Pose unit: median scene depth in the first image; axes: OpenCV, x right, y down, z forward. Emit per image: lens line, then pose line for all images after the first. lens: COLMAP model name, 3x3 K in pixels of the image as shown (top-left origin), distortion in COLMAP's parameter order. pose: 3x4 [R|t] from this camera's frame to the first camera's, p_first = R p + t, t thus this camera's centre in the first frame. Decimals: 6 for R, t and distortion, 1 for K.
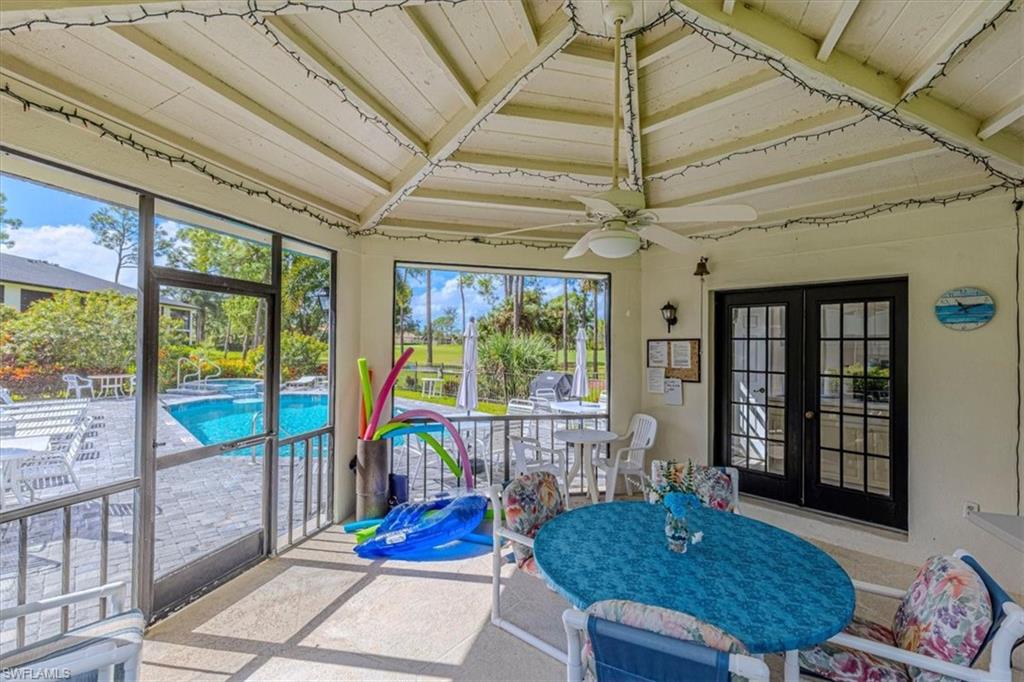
lens RADIAL K [[458.1, 0, 513.5], [0, 458.1, 341.8], [0, 0, 1]] dist [0.009933, 0.000048]
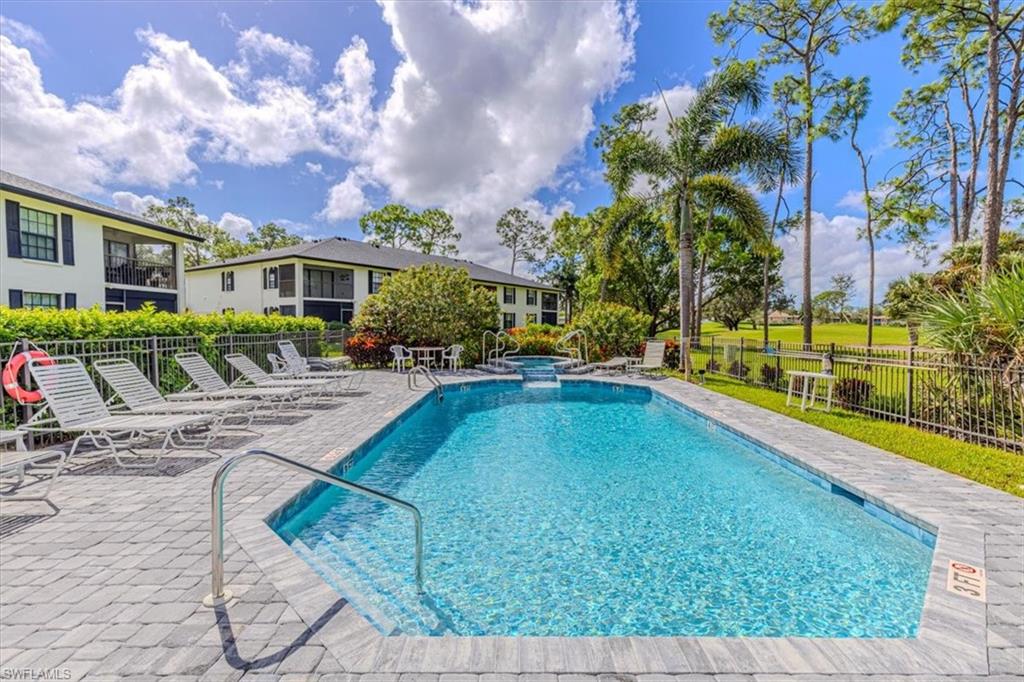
lens RADIAL K [[458.1, 0, 516.5], [0, 458.1, 341.1], [0, 0, 1]] dist [0.009933, 0.000048]
pose [[0.733956, 0.019967, -0.678904, -0.062079], [0.006056, 0.999336, 0.035938, 0.022000], [0.679170, -0.030488, 0.733347, 0.362383]]
